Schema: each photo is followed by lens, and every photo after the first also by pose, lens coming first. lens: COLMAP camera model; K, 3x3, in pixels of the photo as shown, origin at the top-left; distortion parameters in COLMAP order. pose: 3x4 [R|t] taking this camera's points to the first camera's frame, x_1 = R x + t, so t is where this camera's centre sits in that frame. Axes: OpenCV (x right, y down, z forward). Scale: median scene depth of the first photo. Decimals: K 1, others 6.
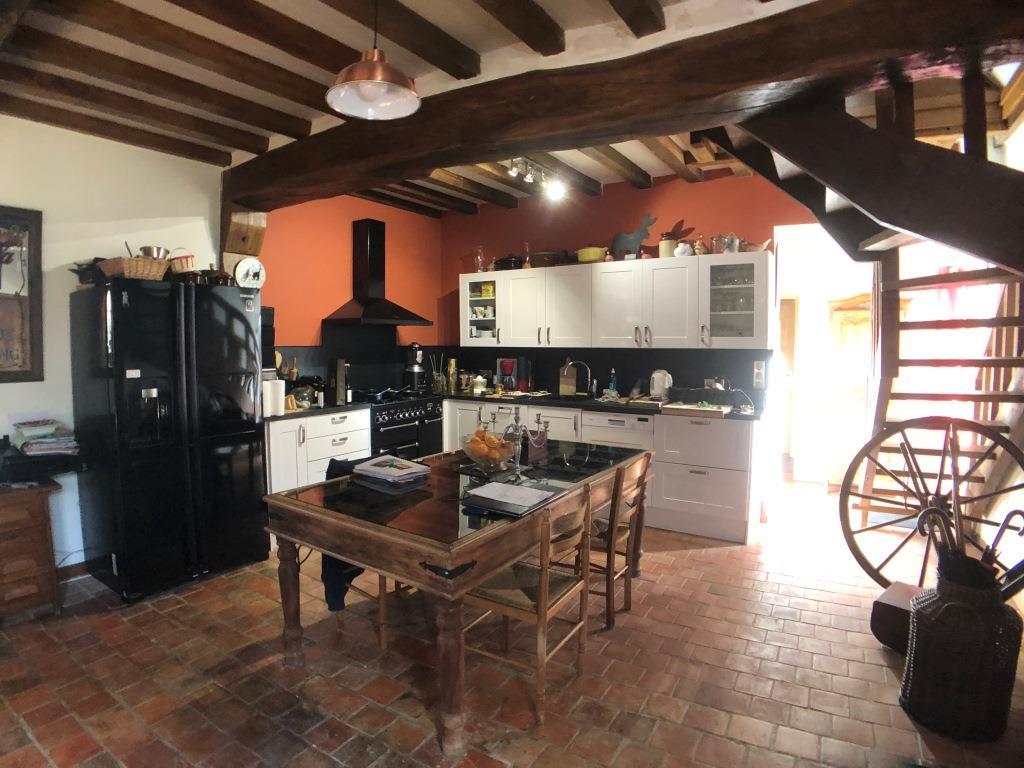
lens RADIAL K [[533.2, 0, 512.0], [0, 533.2, 384.0], [0, 0, 1]] dist [-0.058362, 0.000419]
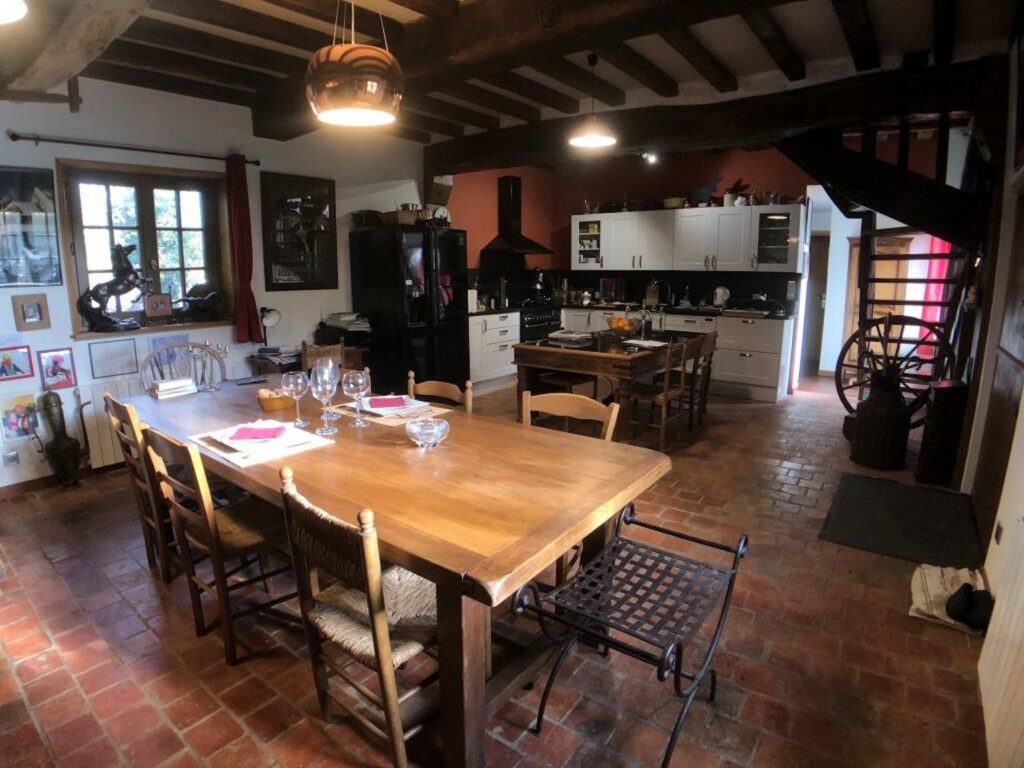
lens RADIAL K [[561.5, 0, 512.0], [0, 561.5, 384.0], [0, 0, 1]] dist [-0.082178, -0.000430]
pose [[0.998019, 0.012212, -0.061715, -0.184791], [-0.004850, 0.992995, 0.118057, 0.059733], [0.062725, -0.117524, 0.991087, -0.532491]]
